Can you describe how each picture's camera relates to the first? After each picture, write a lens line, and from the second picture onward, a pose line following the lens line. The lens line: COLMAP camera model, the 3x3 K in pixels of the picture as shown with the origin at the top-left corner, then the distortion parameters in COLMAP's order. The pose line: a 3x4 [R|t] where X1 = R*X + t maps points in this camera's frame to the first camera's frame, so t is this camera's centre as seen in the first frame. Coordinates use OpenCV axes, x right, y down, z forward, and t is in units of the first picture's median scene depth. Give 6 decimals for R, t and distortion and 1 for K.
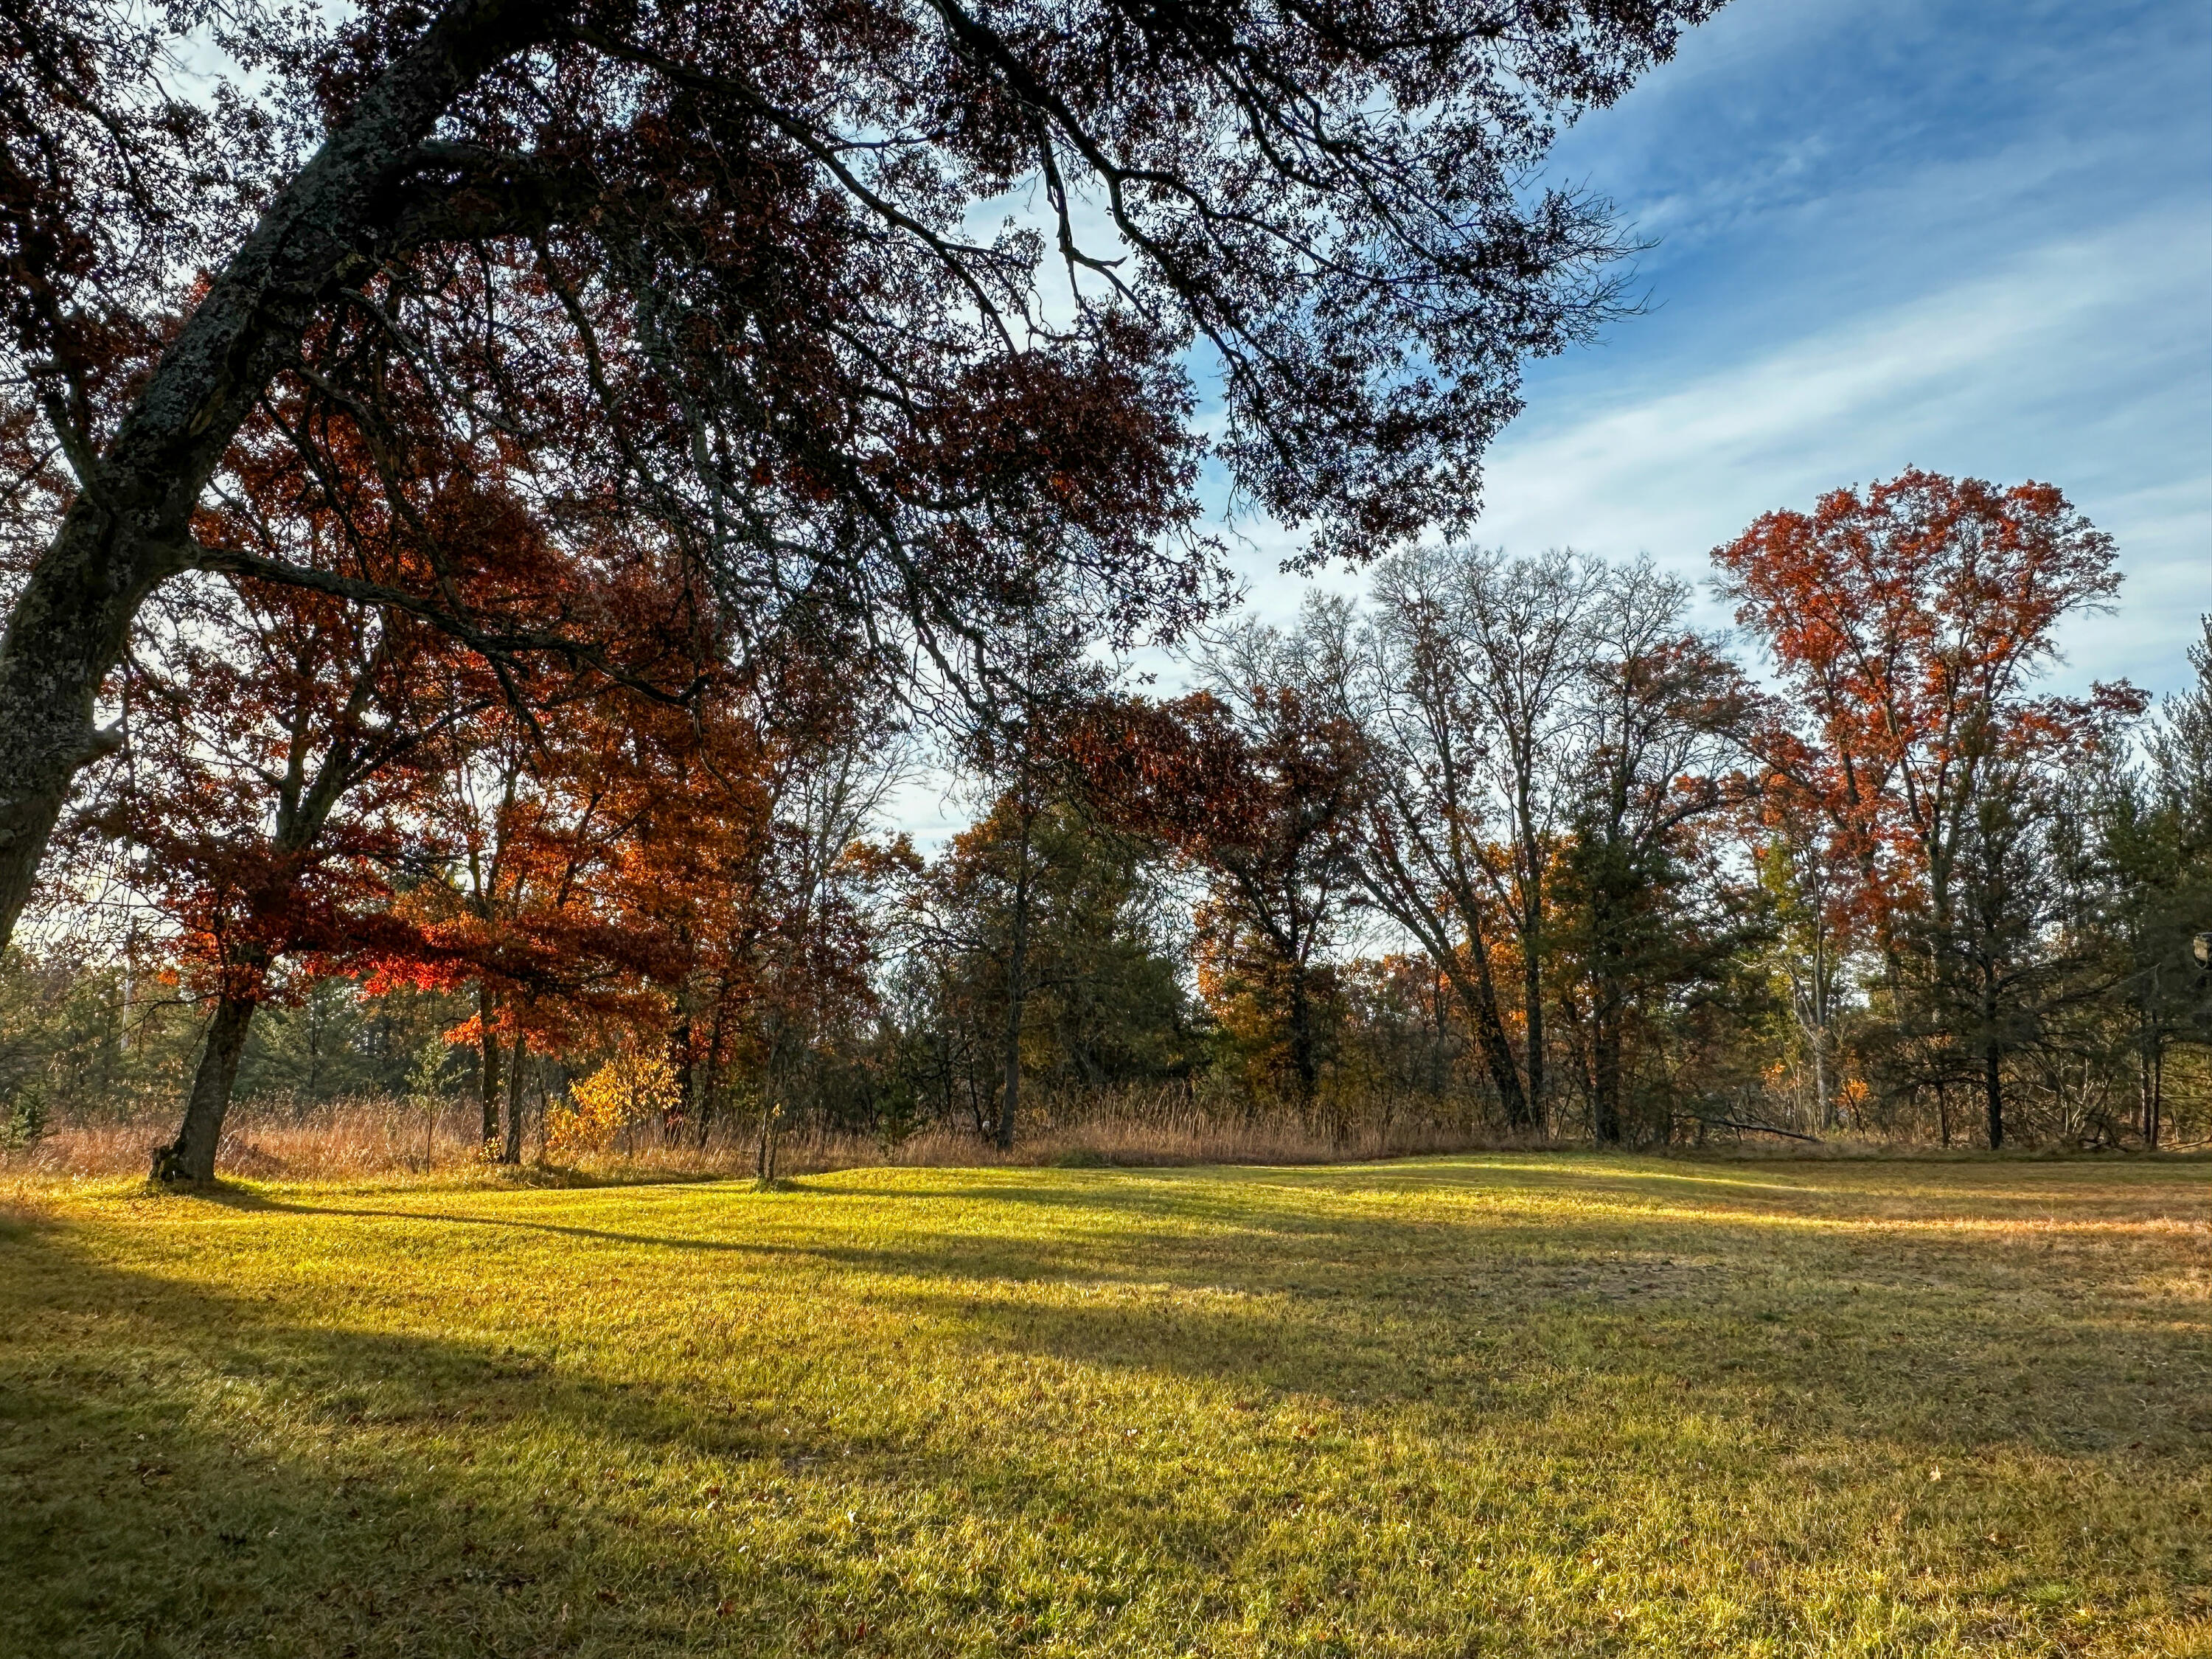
lens RADIAL K [[1524.6, 0, 1104.4], [0, 1524.6, 821.3], [0, 0, 1]] dist [0.000866, -0.000080]
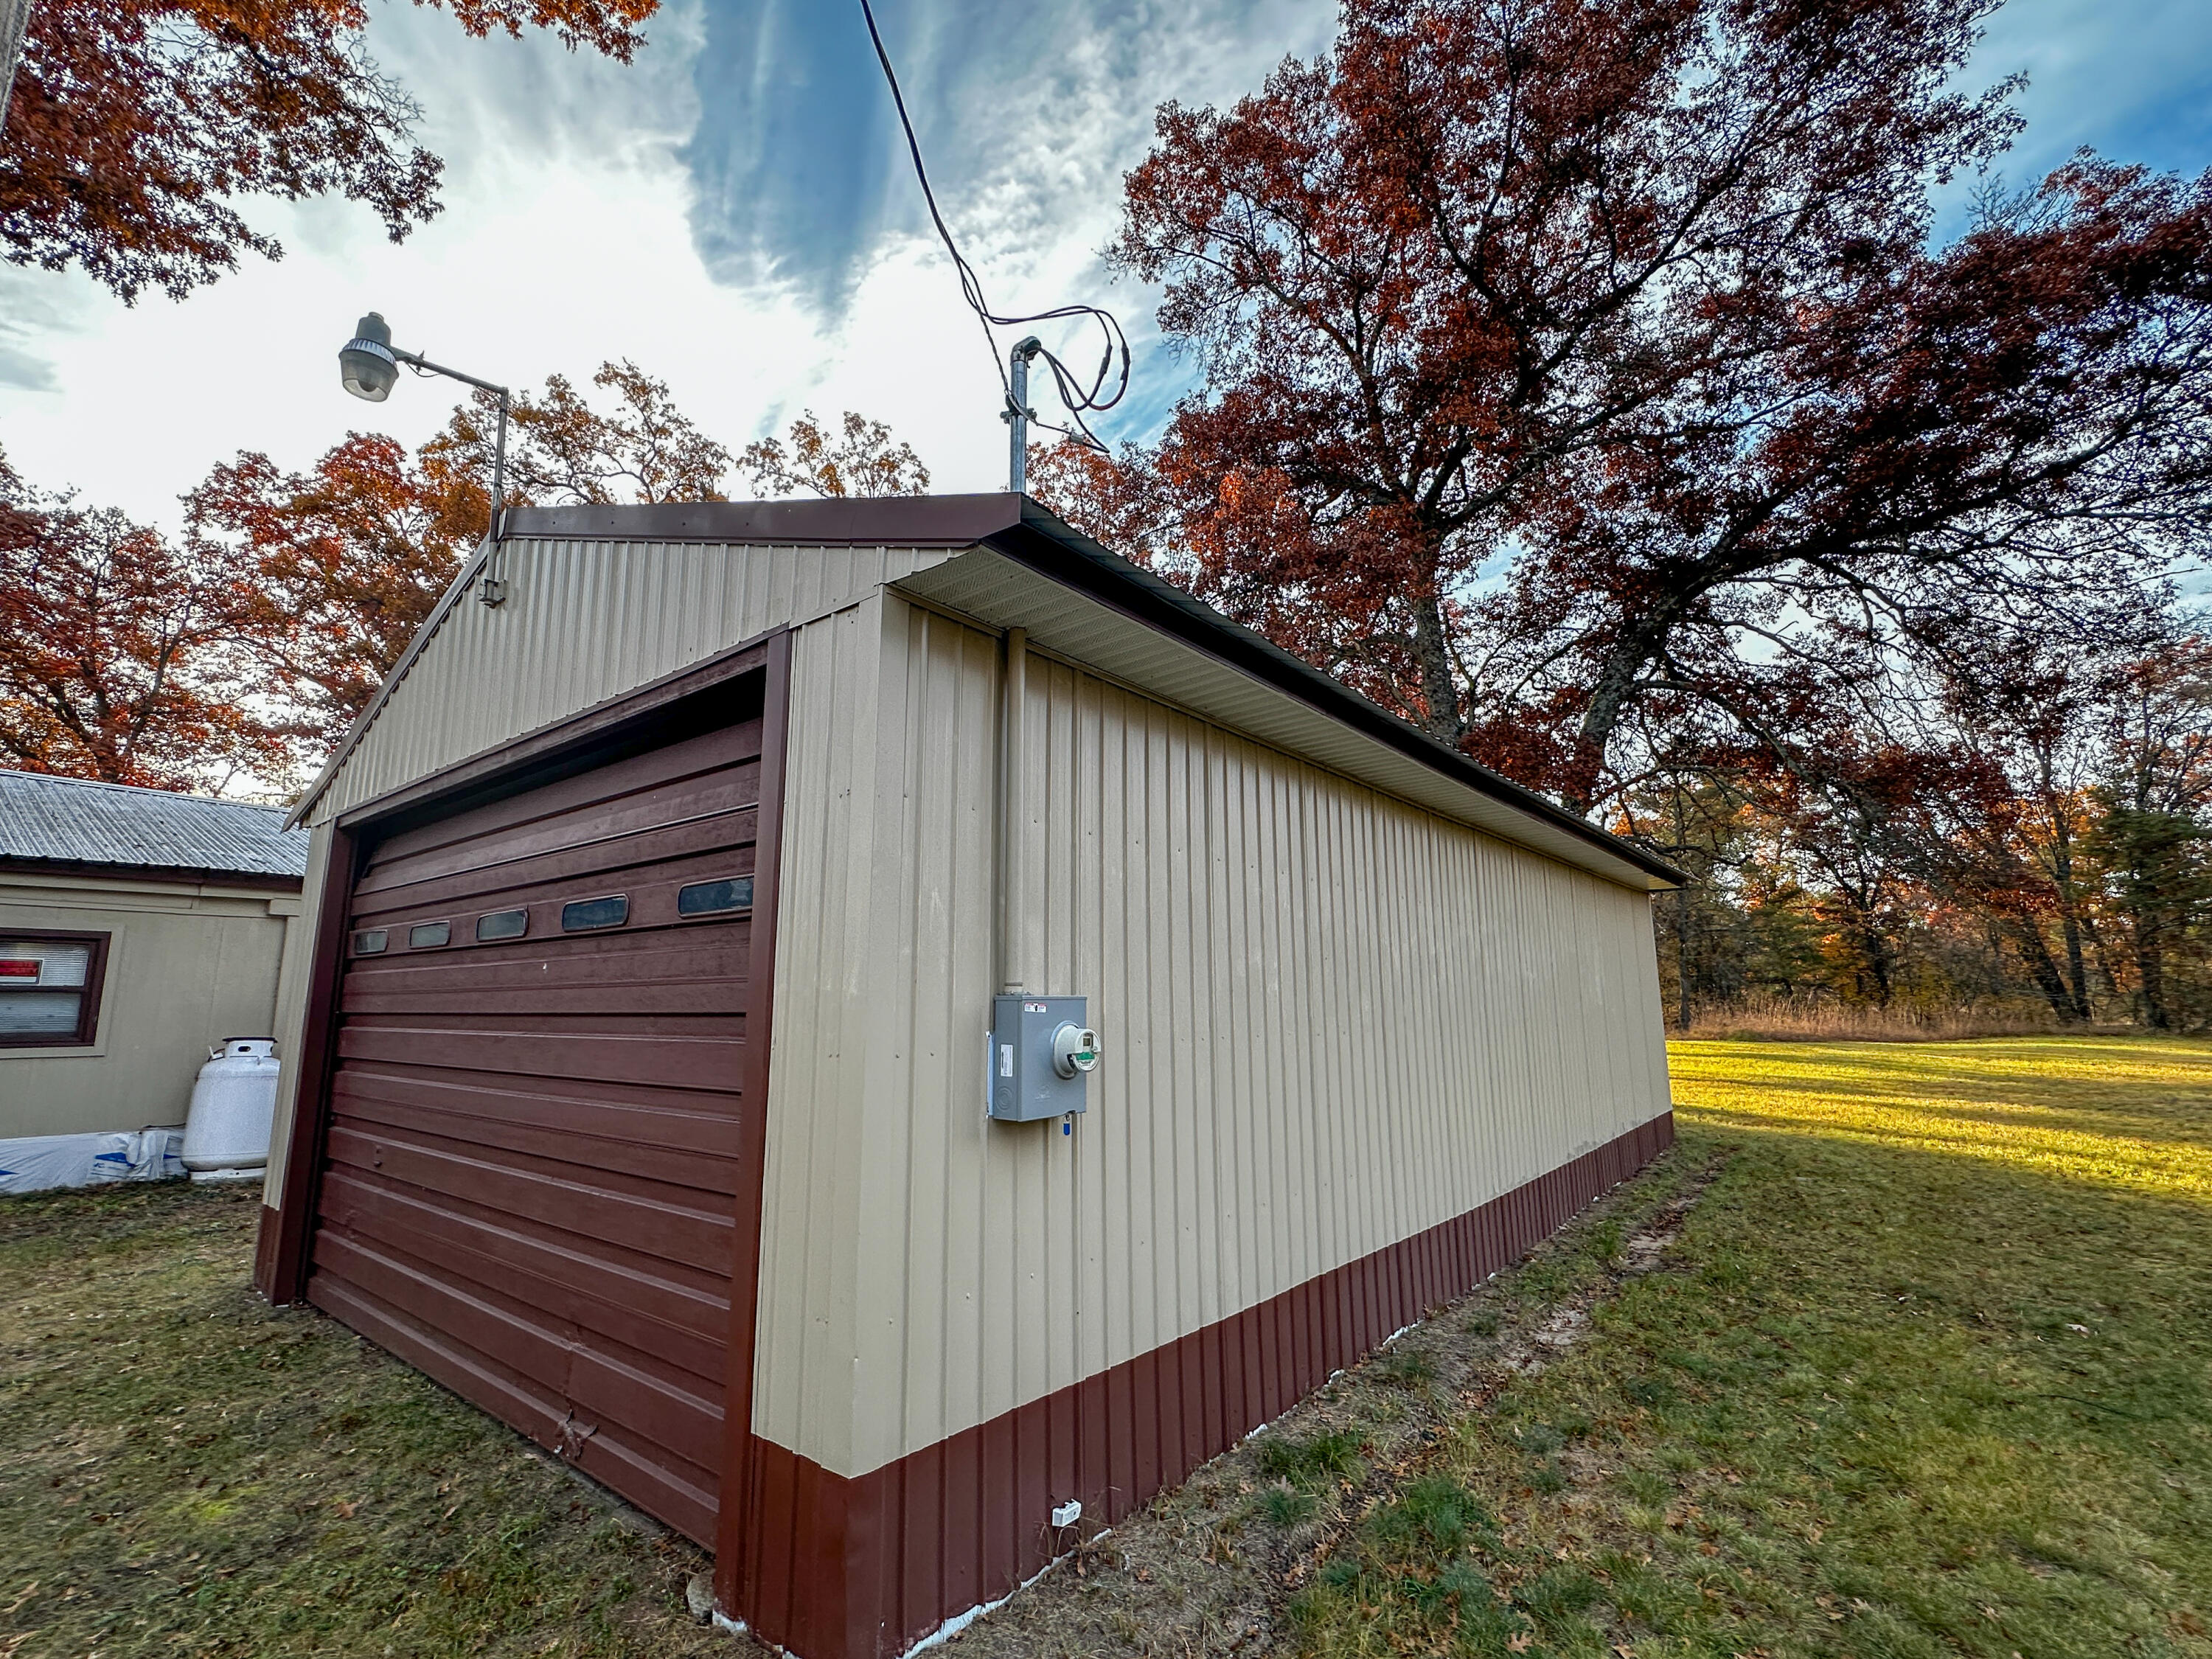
lens RADIAL K [[978.5, 0, 1107.1], [0, 978.5, 828.9], [0, 0, 1]] dist [-0.000177, 0.000104]
pose [[0.888302, -0.081436, -0.451981, -0.092955], [0.088767, 0.996040, -0.005004, -0.046654], [0.450599, -0.035676, 0.892013, -0.198450]]
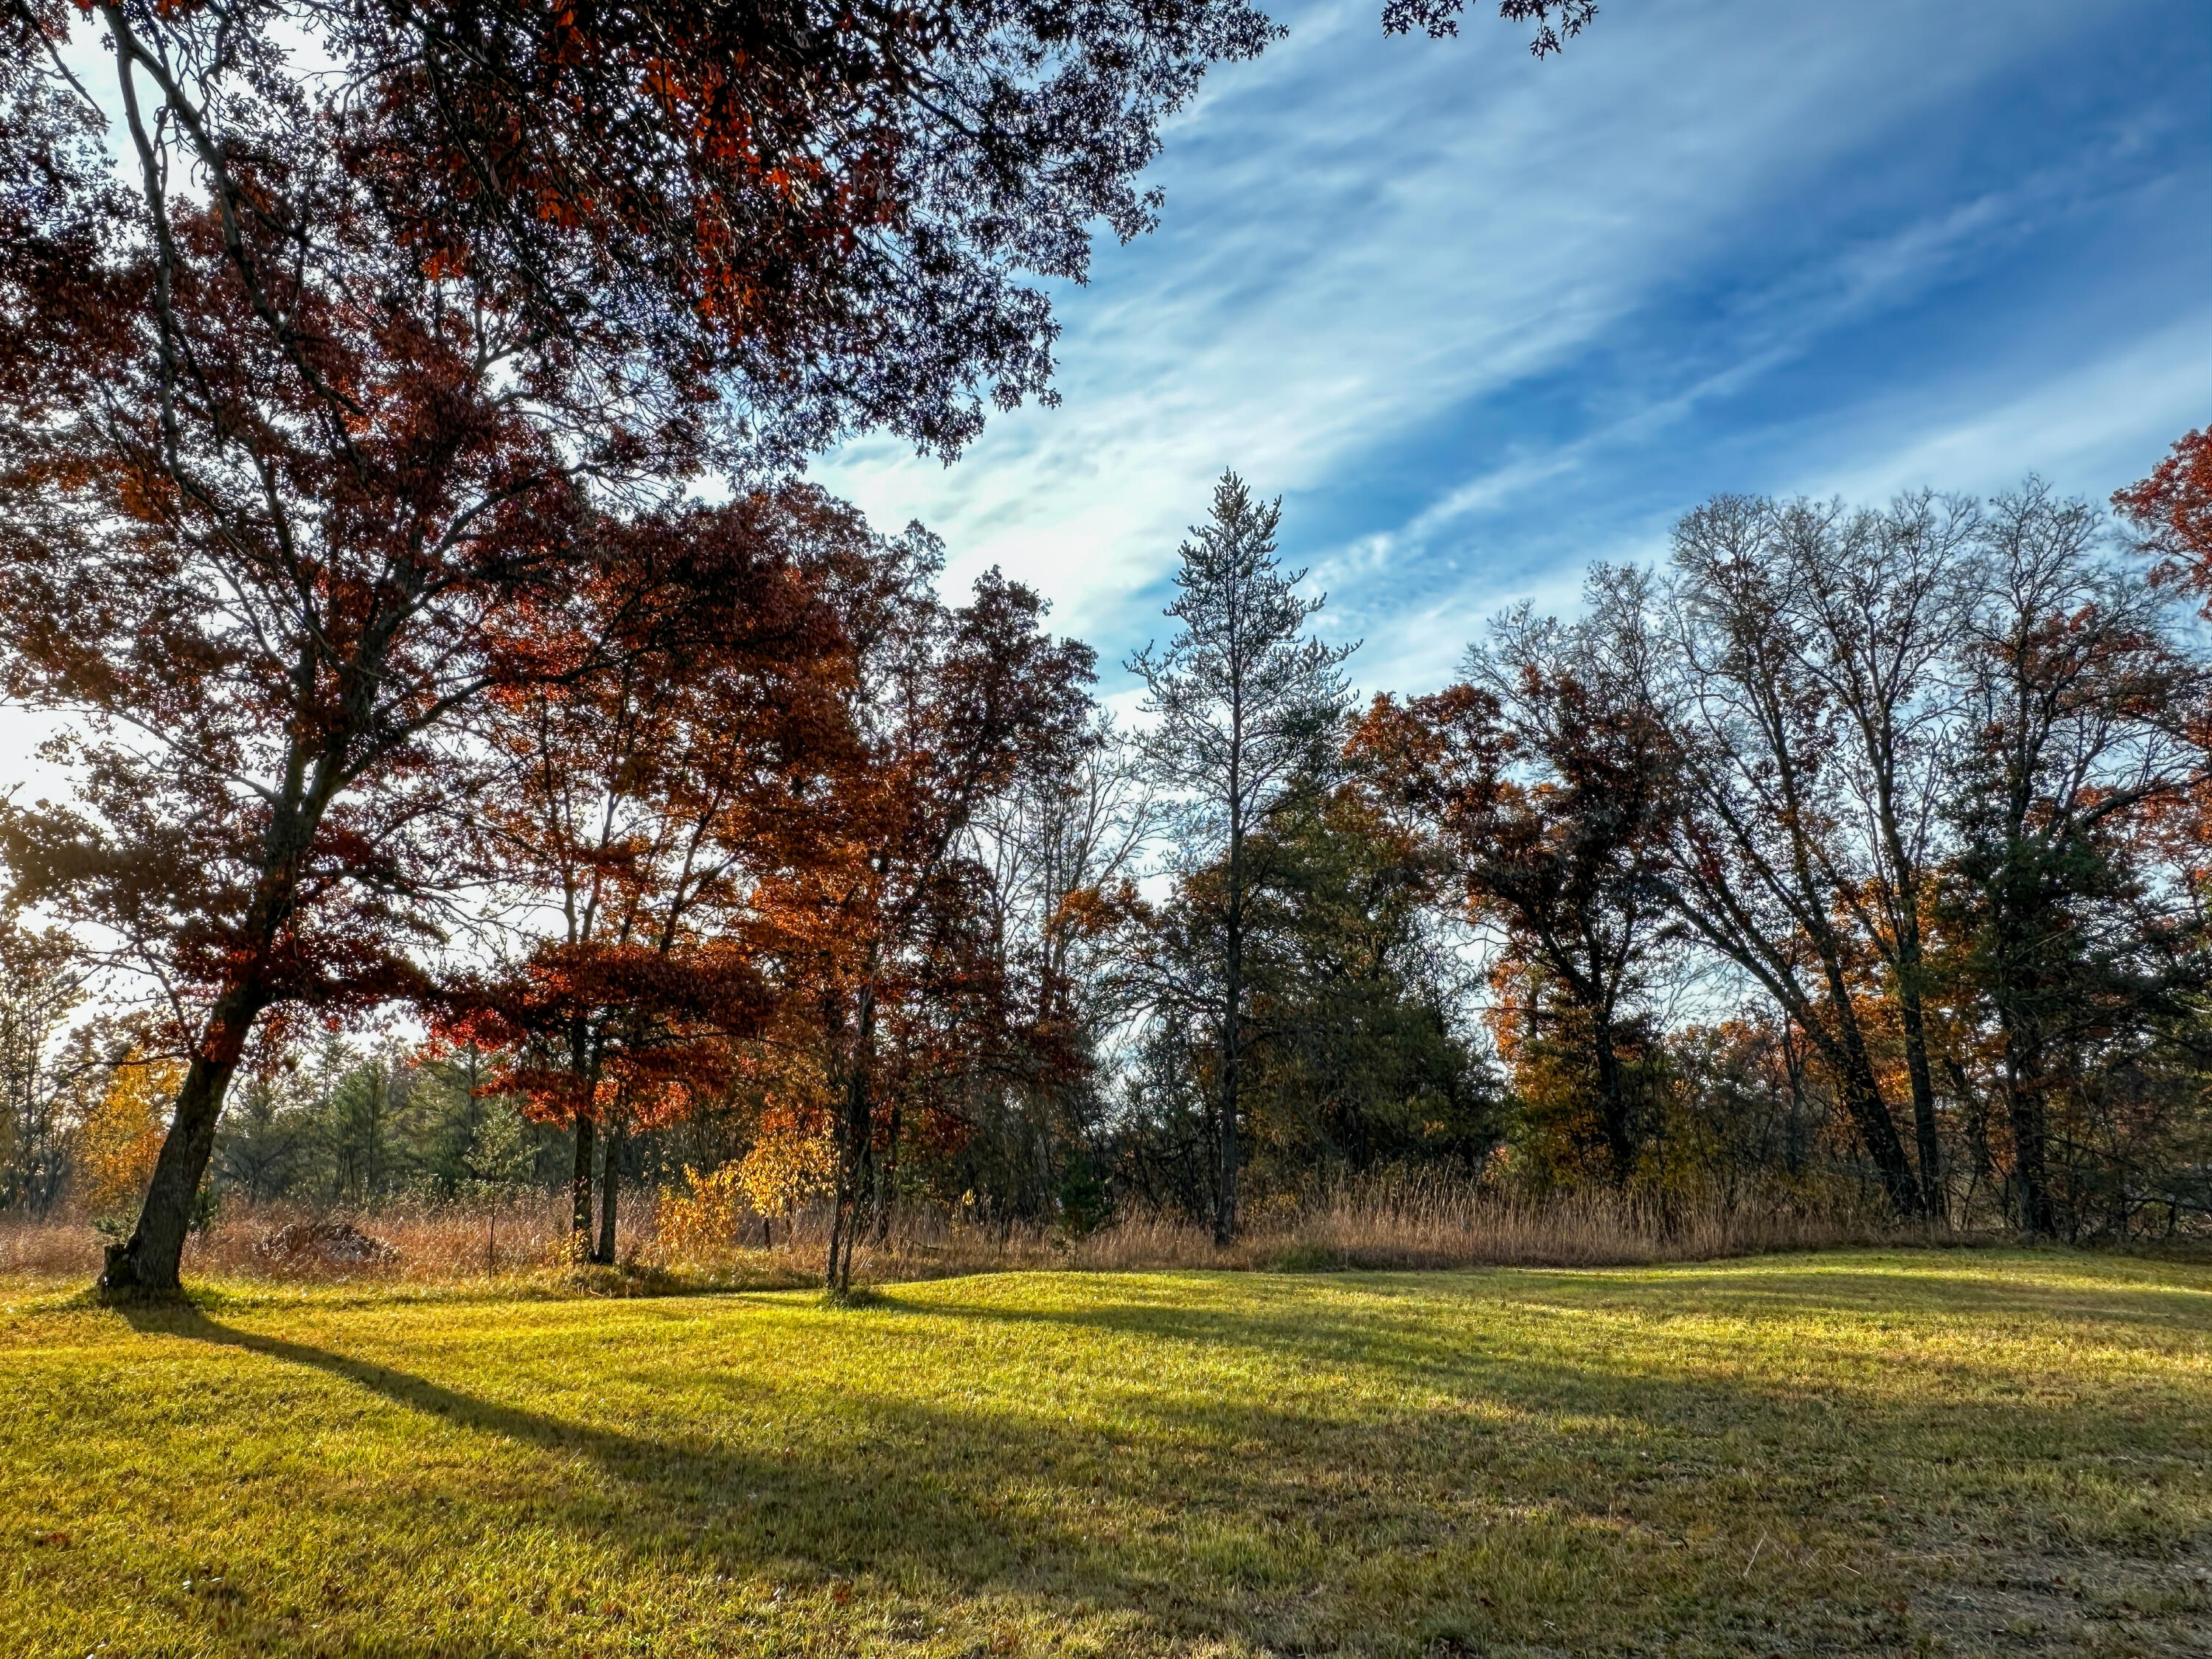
lens RADIAL K [[1536.2, 0, 1104.5], [0, 1536.2, 834.7], [0, 0, 1]] dist [-0.000187, -0.001338]
pose [[0.979854, -0.050827, -0.193138, 0.027916], [0.041996, 0.997888, -0.049551, 0.026639], [0.195248, 0.040441, 0.979920, 0.134433]]
